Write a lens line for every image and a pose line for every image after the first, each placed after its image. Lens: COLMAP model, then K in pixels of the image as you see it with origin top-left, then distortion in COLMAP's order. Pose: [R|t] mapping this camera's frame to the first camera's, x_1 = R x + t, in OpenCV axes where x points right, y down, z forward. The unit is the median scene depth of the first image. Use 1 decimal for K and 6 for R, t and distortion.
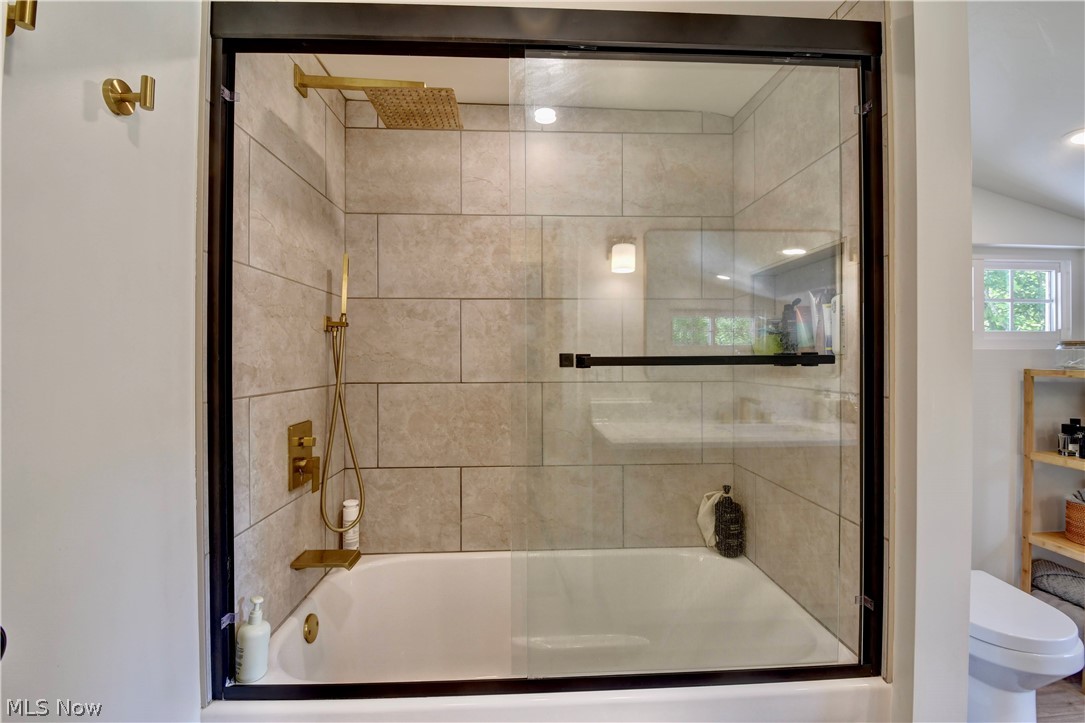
lens RADIAL K [[476.0, 0, 544.4], [0, 476.0, 355.7], [0, 0, 1]] dist [0.002424, -0.011381]
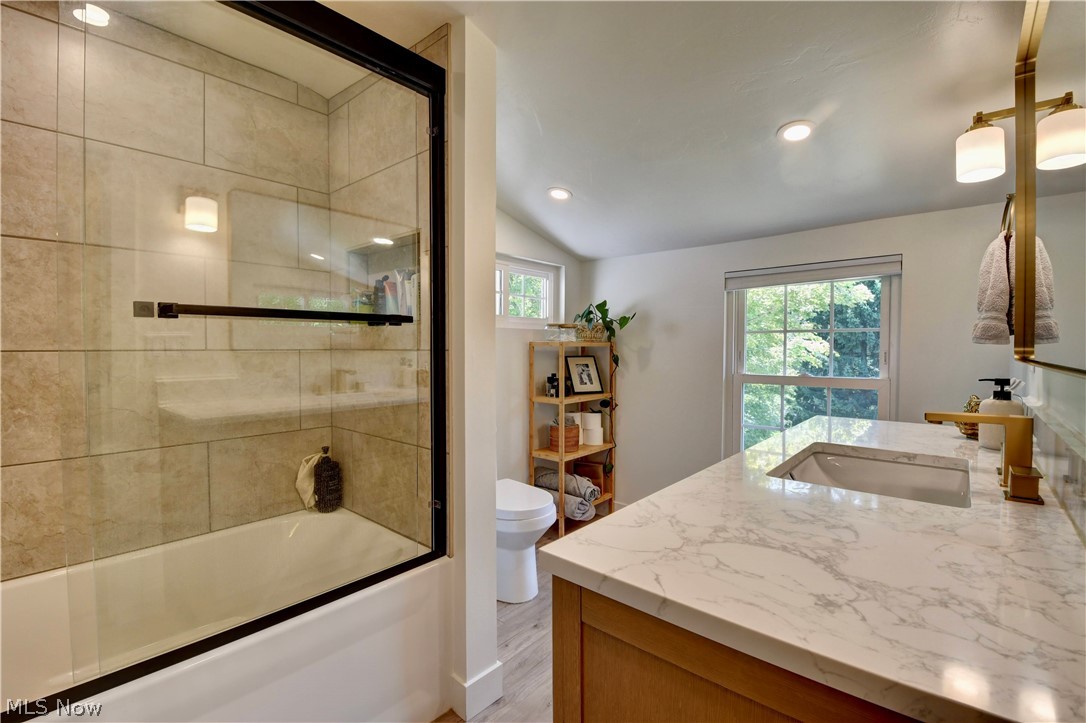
lens RADIAL K [[476.4, 0, 549.3], [0, 476.4, 357.3], [0, 0, 1]] dist [0.002424, -0.011381]
pose [[0.684476, -0.017741, 0.728820, -0.049296], [-0.002363, 0.999645, 0.026553, 0.043358], [-0.729032, -0.019897, 0.684190, -0.095680]]
